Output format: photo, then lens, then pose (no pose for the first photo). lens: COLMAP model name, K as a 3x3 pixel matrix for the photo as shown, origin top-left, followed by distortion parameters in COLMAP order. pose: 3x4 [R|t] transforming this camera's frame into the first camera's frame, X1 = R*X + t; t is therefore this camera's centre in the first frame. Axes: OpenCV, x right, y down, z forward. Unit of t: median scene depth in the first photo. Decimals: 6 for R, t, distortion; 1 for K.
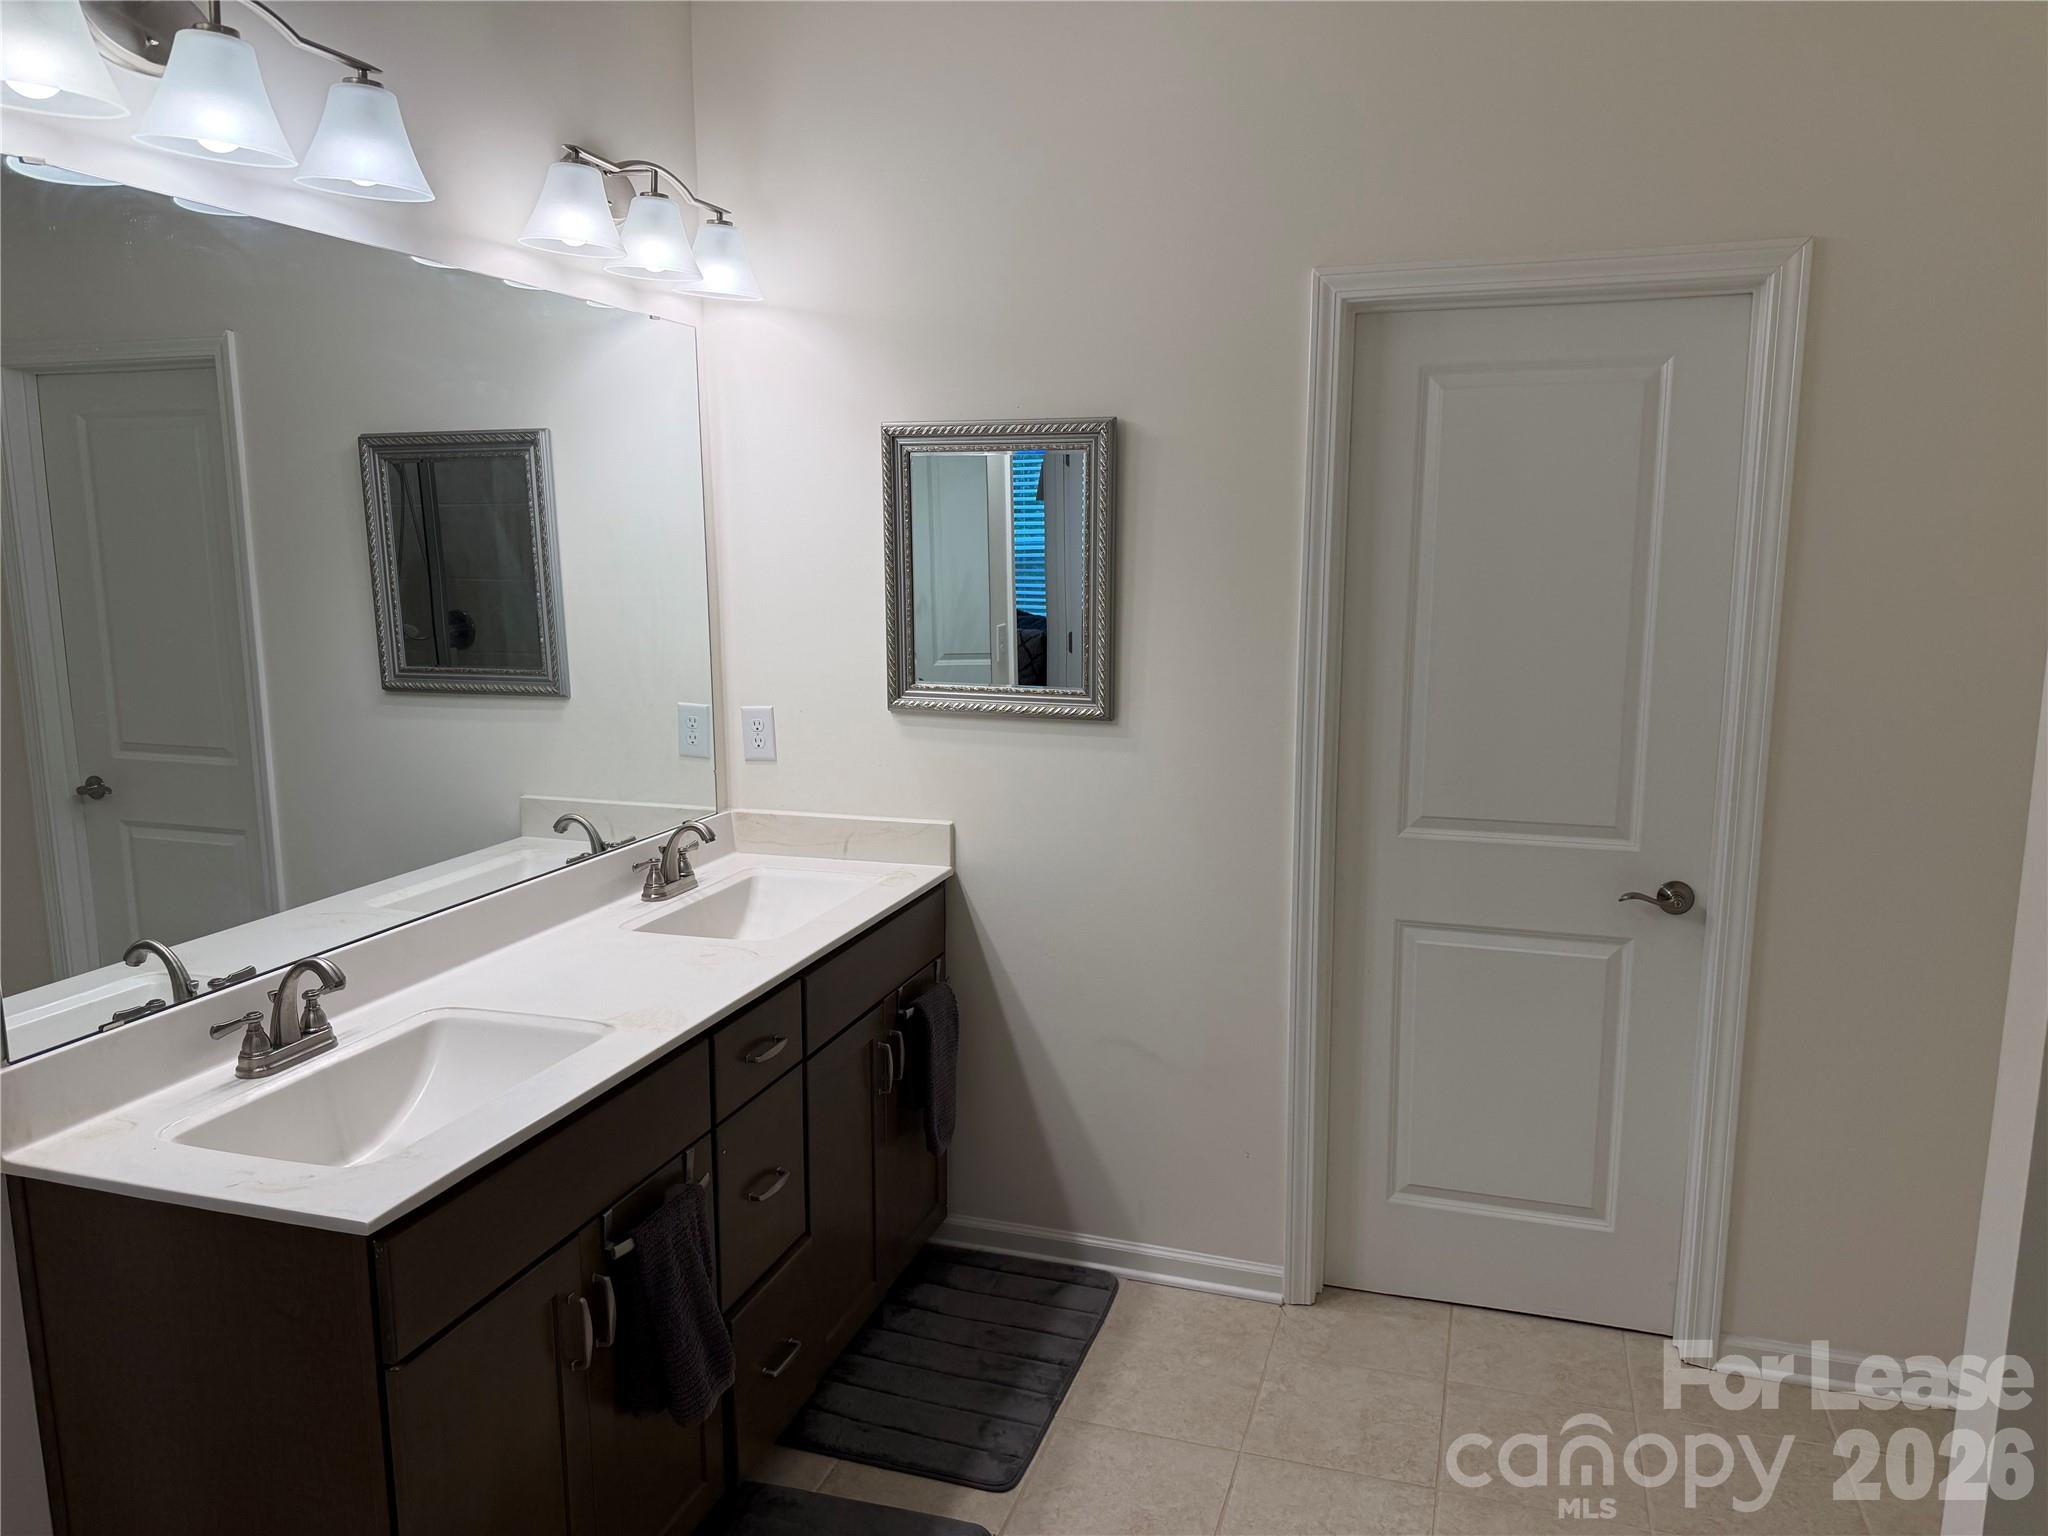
lens RADIAL K [[1458.0, 0, 1026.5], [0, 1458.0, 778.1], [0, 0, 1]] dist [0.070202, -0.125963]
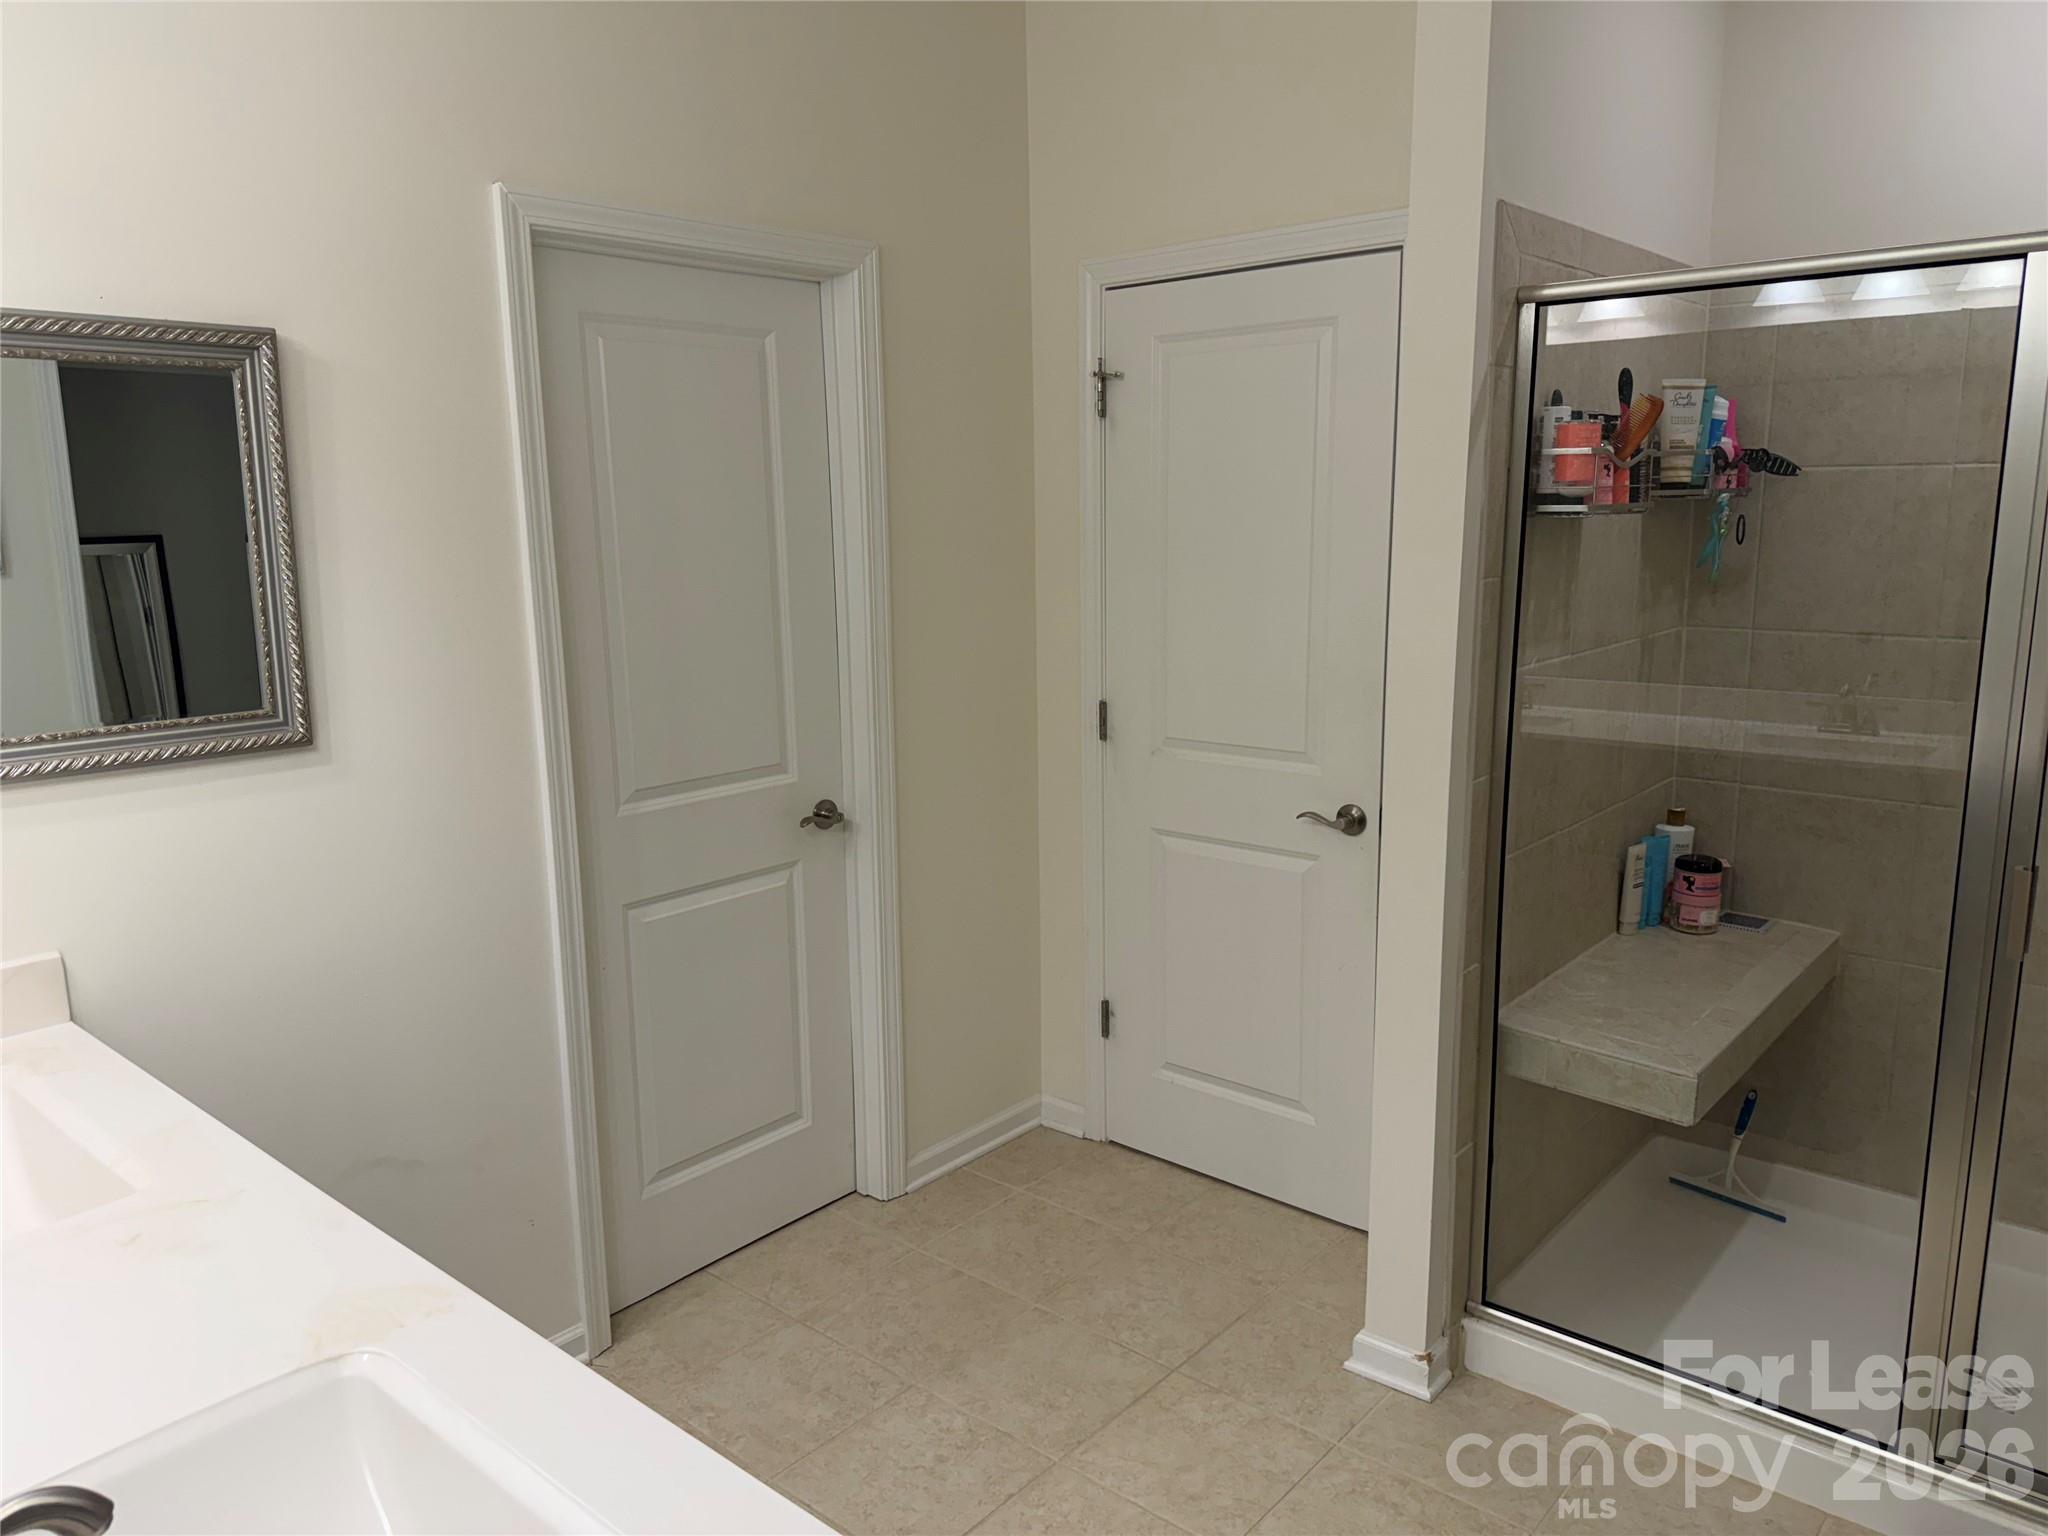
lens RADIAL K [[1458.0, 0, 1027.1], [0, 1458.0, 772.3], [0, 0, 1]] dist [0.070202, -0.125963]
pose [[0.380422, -0.175110, 0.908083, -0.510197], [0.164394, 0.979077, 0.119931, -0.059405], [-0.910084, 0.103659, 0.401250, 0.394096]]
